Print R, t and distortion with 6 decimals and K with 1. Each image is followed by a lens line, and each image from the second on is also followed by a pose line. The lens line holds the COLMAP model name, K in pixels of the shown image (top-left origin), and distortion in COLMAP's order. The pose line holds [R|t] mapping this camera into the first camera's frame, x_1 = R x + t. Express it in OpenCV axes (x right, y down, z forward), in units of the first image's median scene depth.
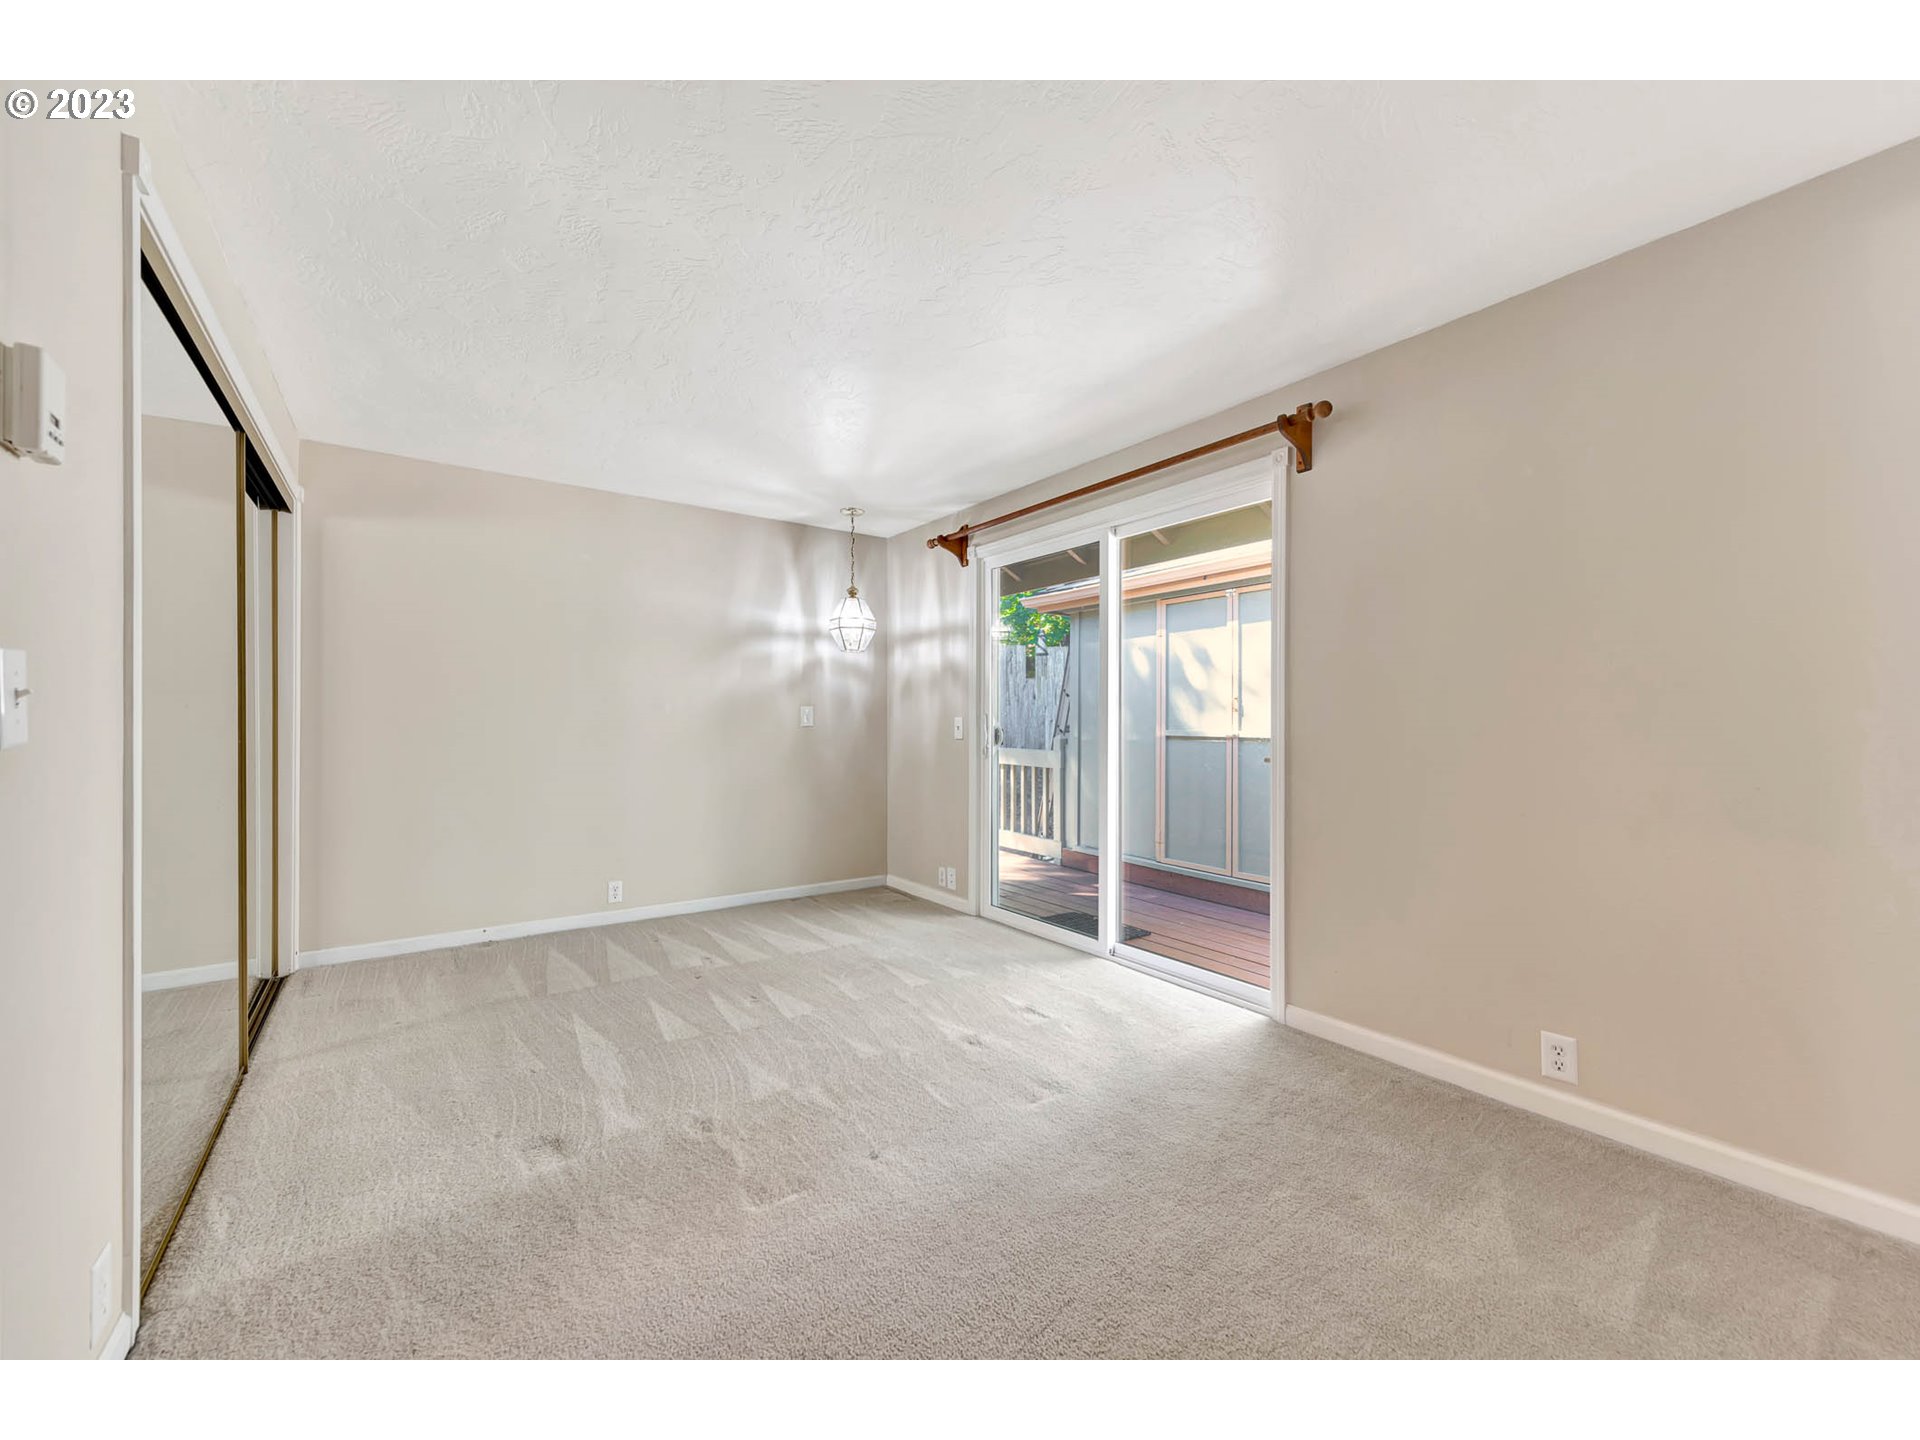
lens RADIAL K [[765.0, 0, 953.8], [0, 765.0, 723.8], [0, 0, 1]] dist [0.012633, 0.000198]
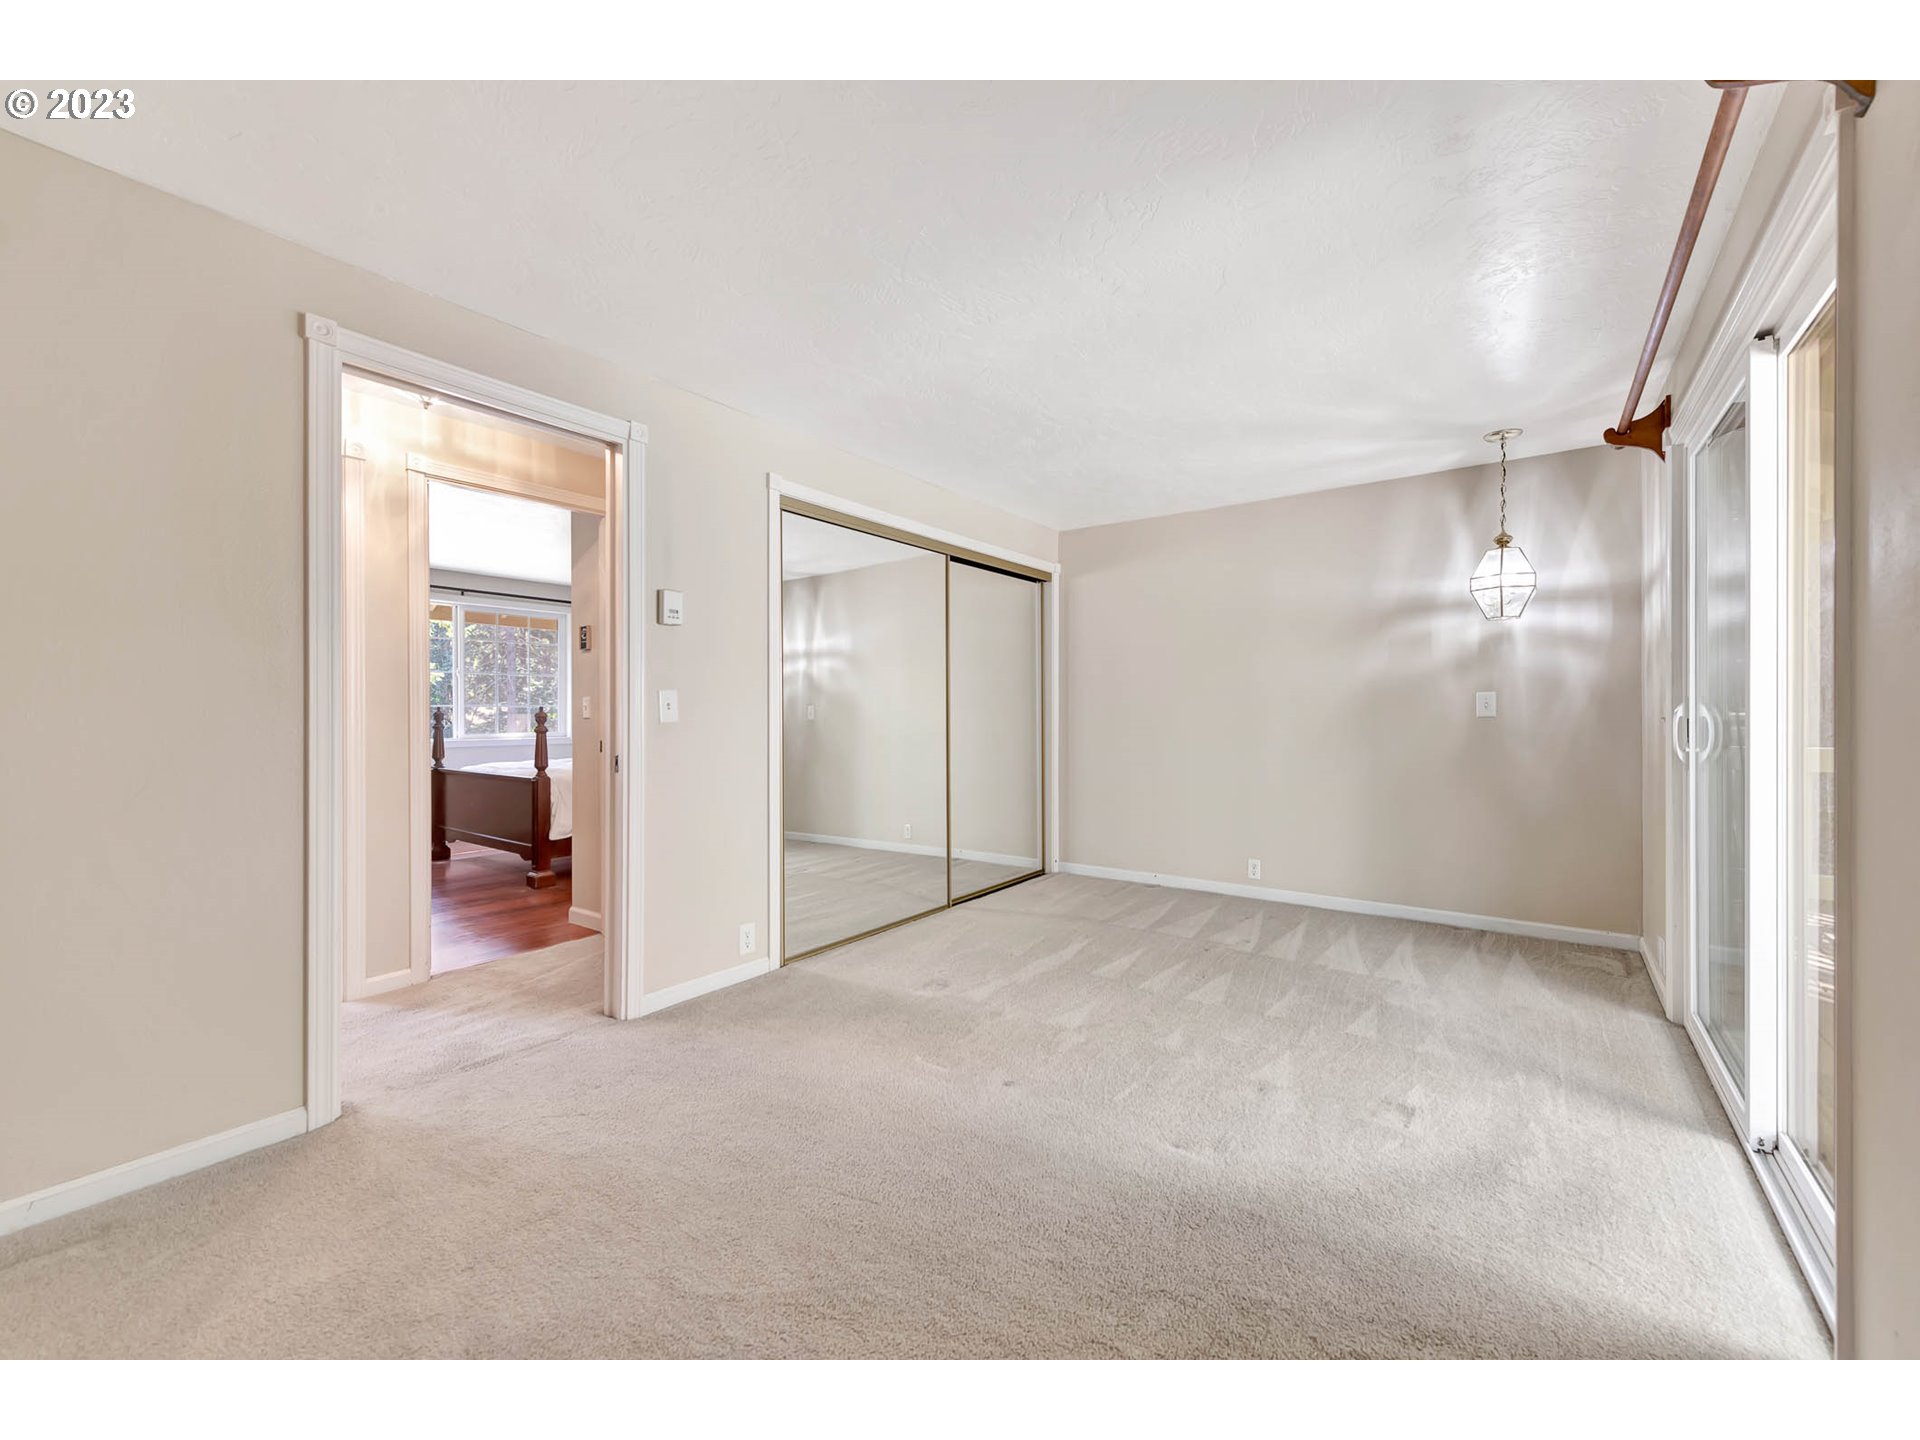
lens RADIAL K [[765.0, 0, 956.9], [0, 765.0, 719.4], [0, 0, 1]] dist [0.012633, 0.000198]
pose [[0.312764, 0.003321, -0.949825, 0.524800], [0.003093, 0.999985, 0.004515, 0.000868], [0.949826, -0.004350, 0.312749, 0.300659]]
